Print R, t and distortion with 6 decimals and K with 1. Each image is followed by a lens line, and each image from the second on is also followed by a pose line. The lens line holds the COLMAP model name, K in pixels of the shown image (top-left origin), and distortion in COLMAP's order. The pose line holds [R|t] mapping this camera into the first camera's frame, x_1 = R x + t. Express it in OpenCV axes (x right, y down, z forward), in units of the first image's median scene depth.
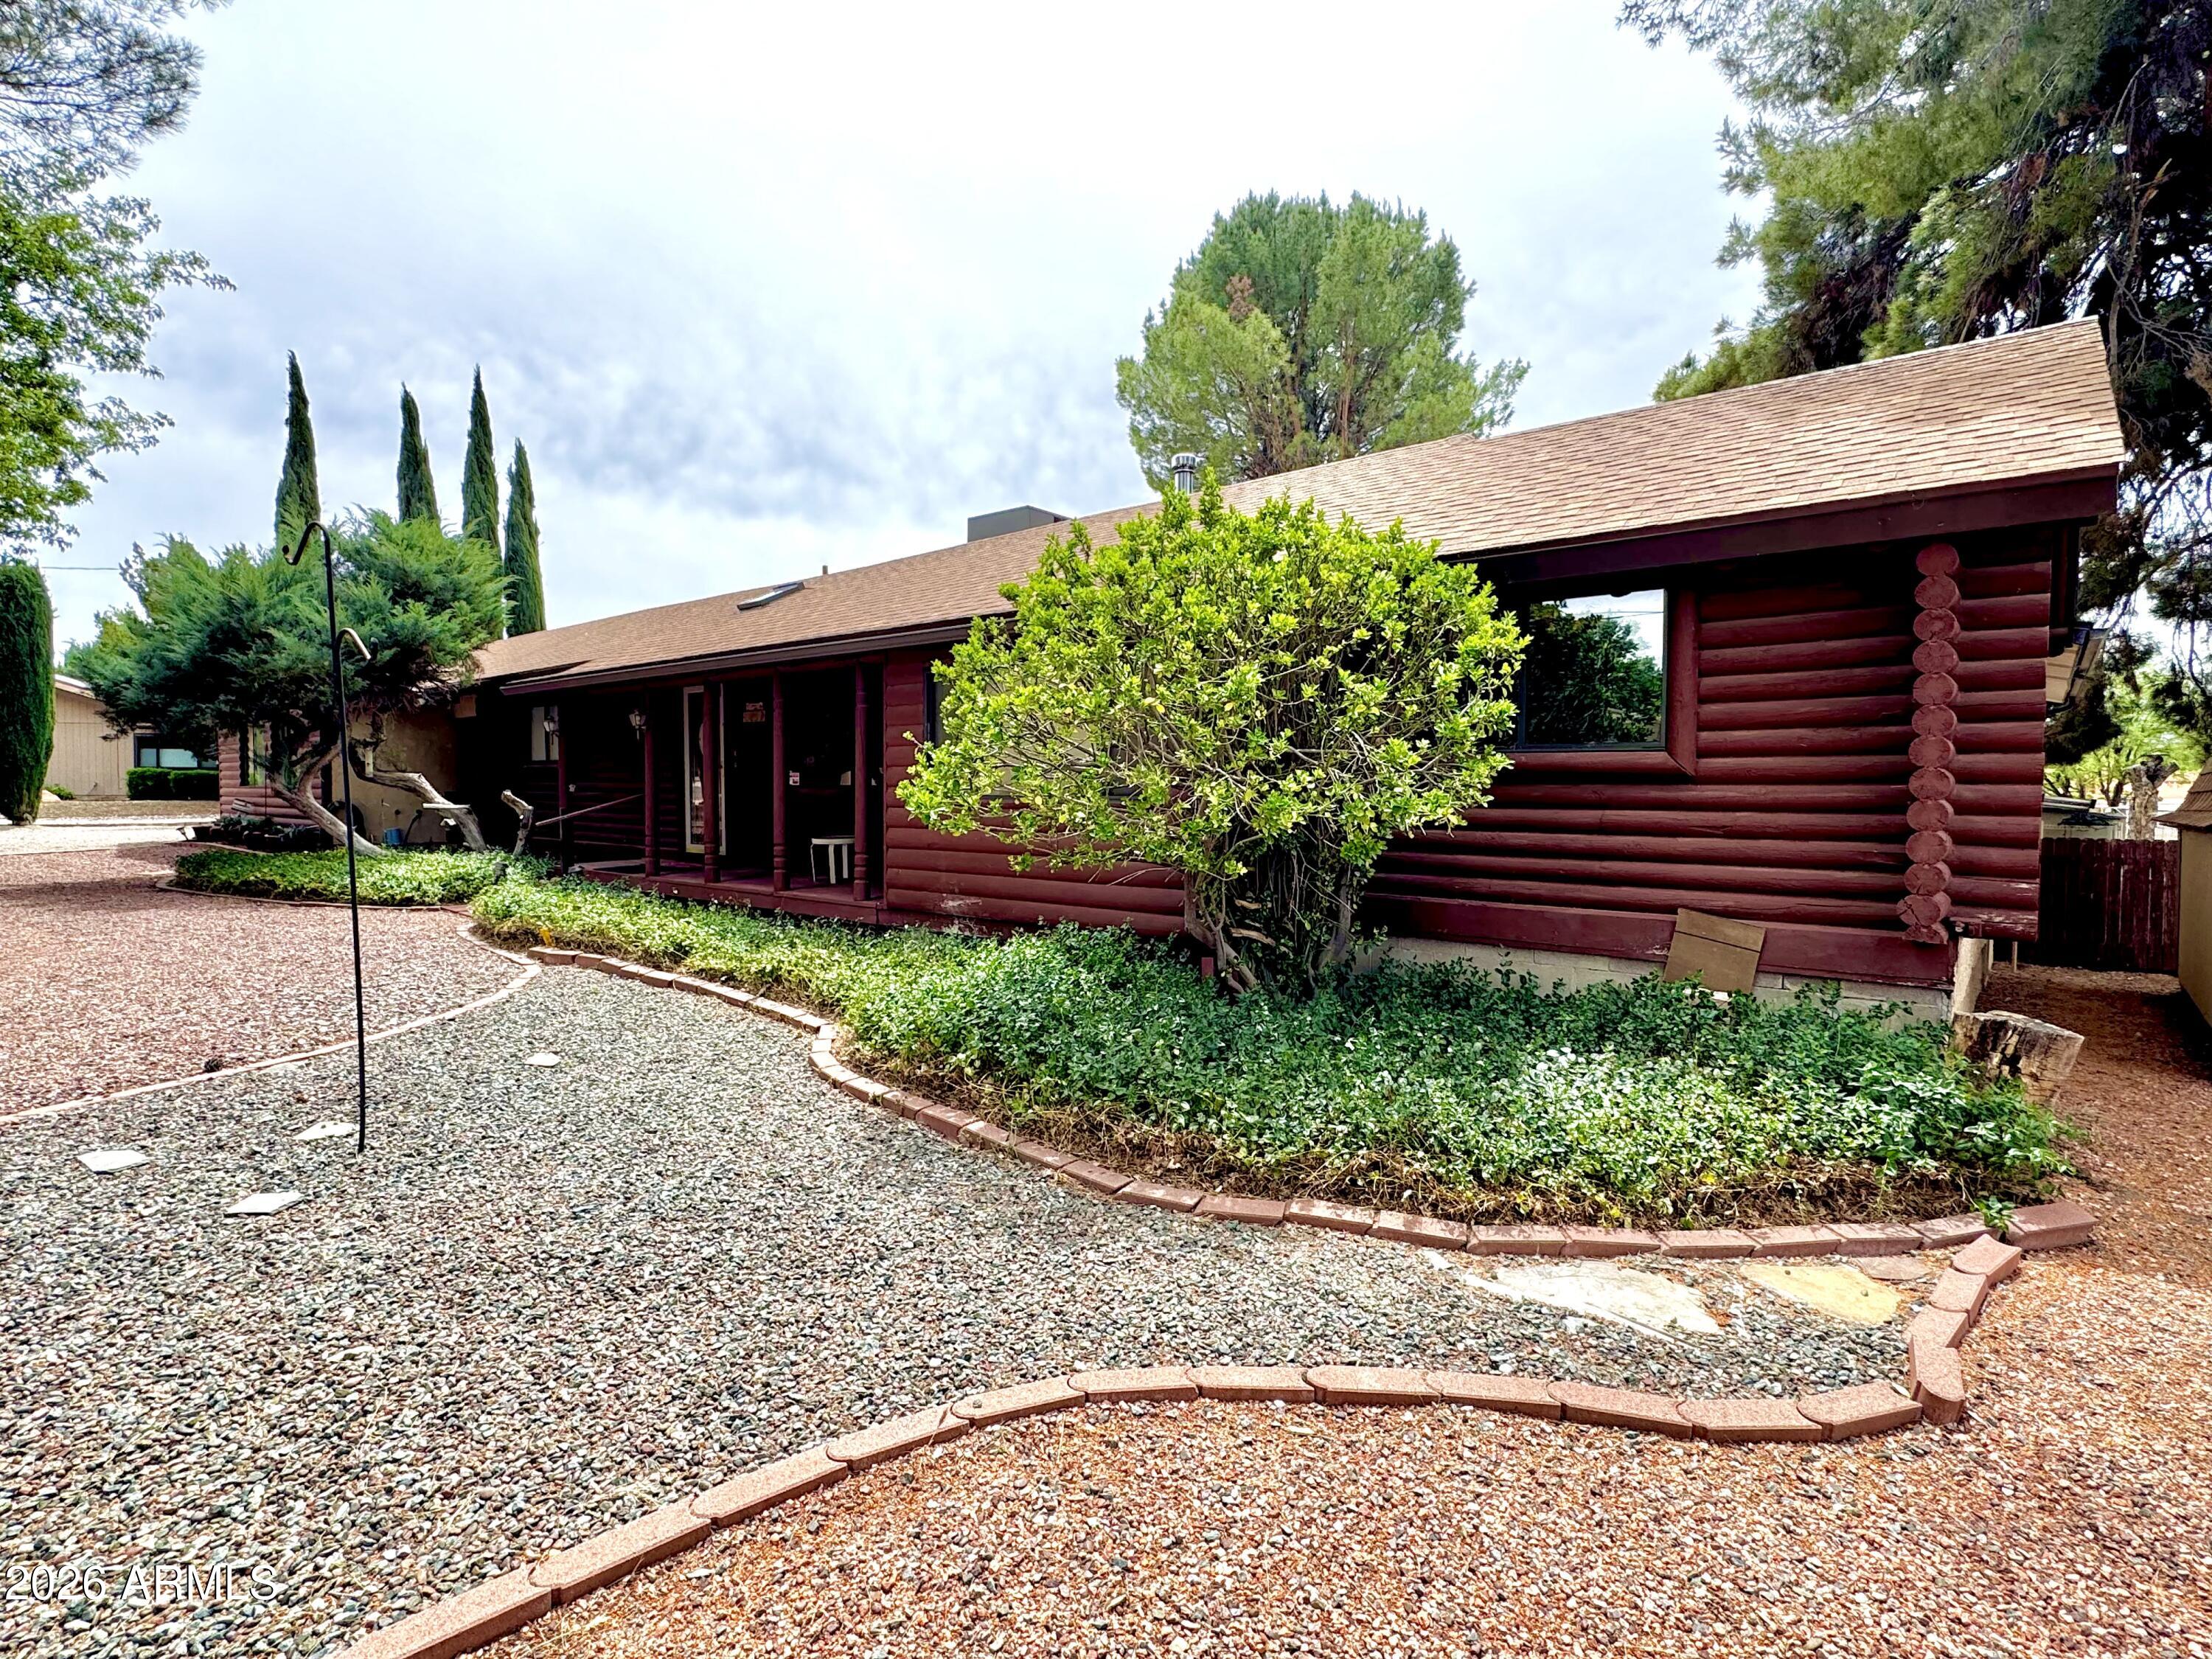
lens RADIAL K [[1100.2, 0, 1102.6], [0, 1100.2, 813.2], [0, 0, 1]] dist [-0.001909, 0.000106]
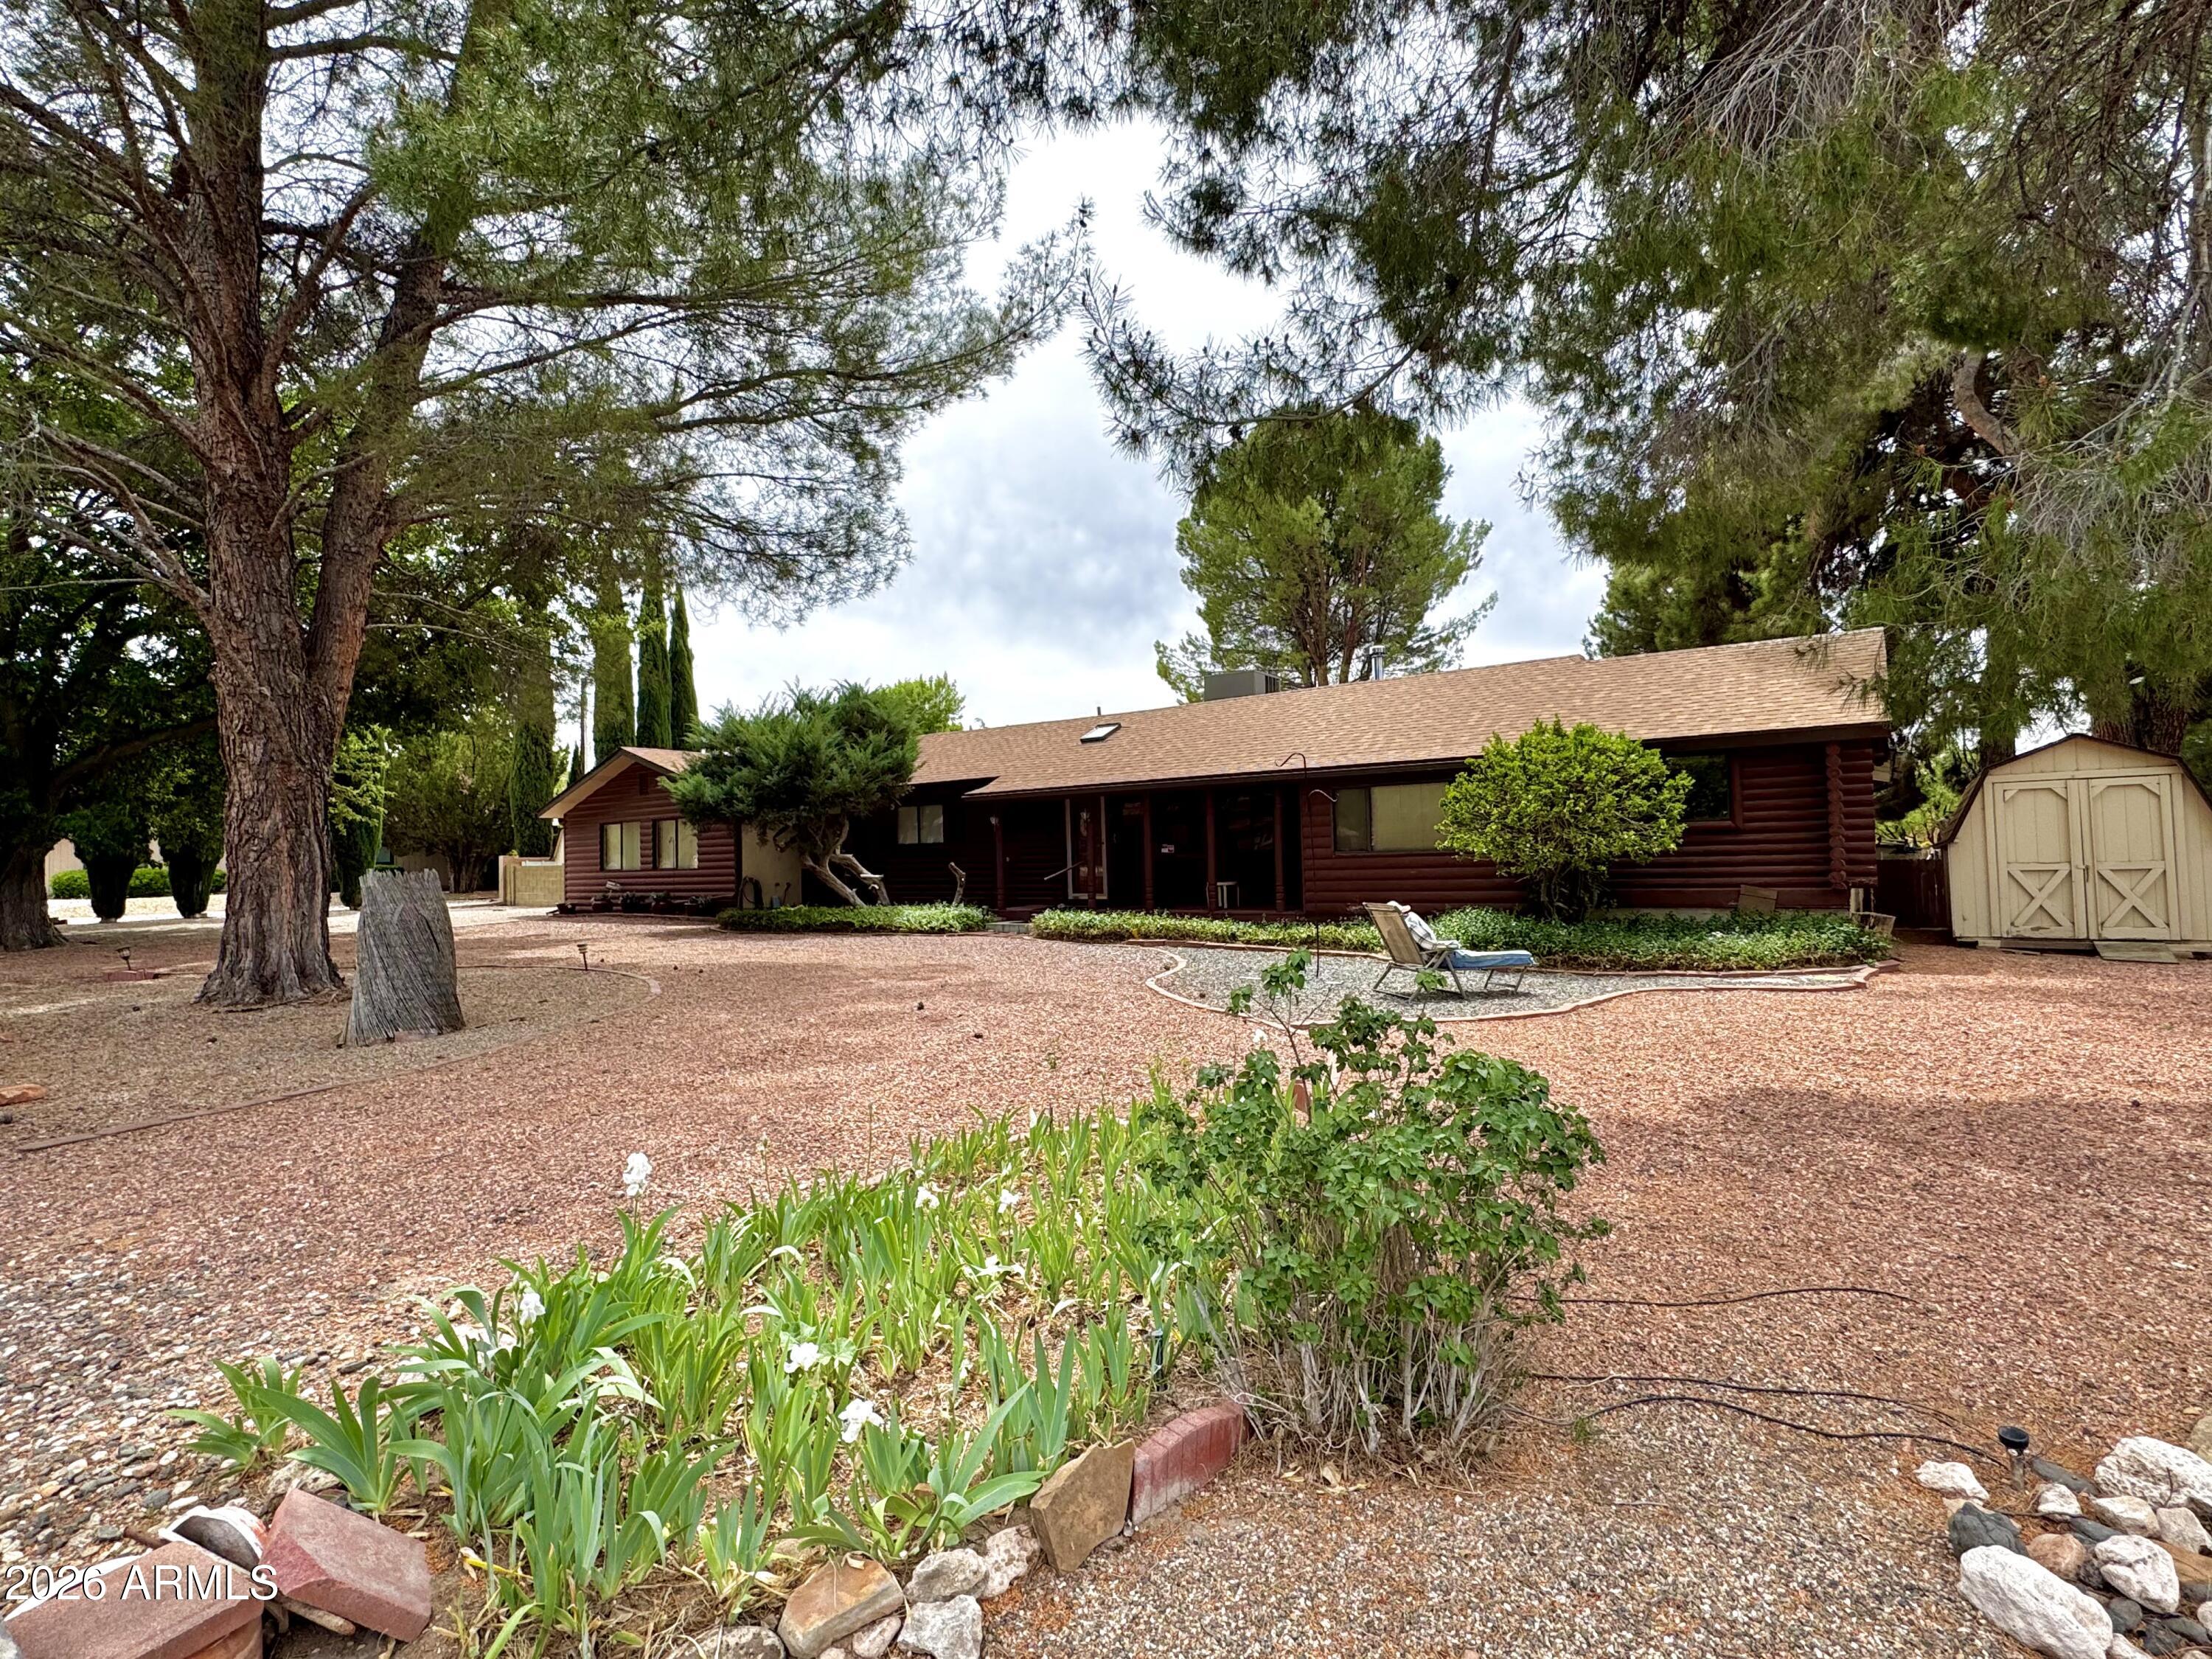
lens RADIAL K [[1100.2, 0, 1103.5], [0, 1100.2, 815.1], [0, 0, 1]] dist [-0.001909, 0.000106]
pose [[0.995804, -0.025832, 0.087795, -0.436032], [0.031703, 0.997305, -0.066158, 0.019367], [-0.085850, 0.068663, 0.993939, -0.523143]]
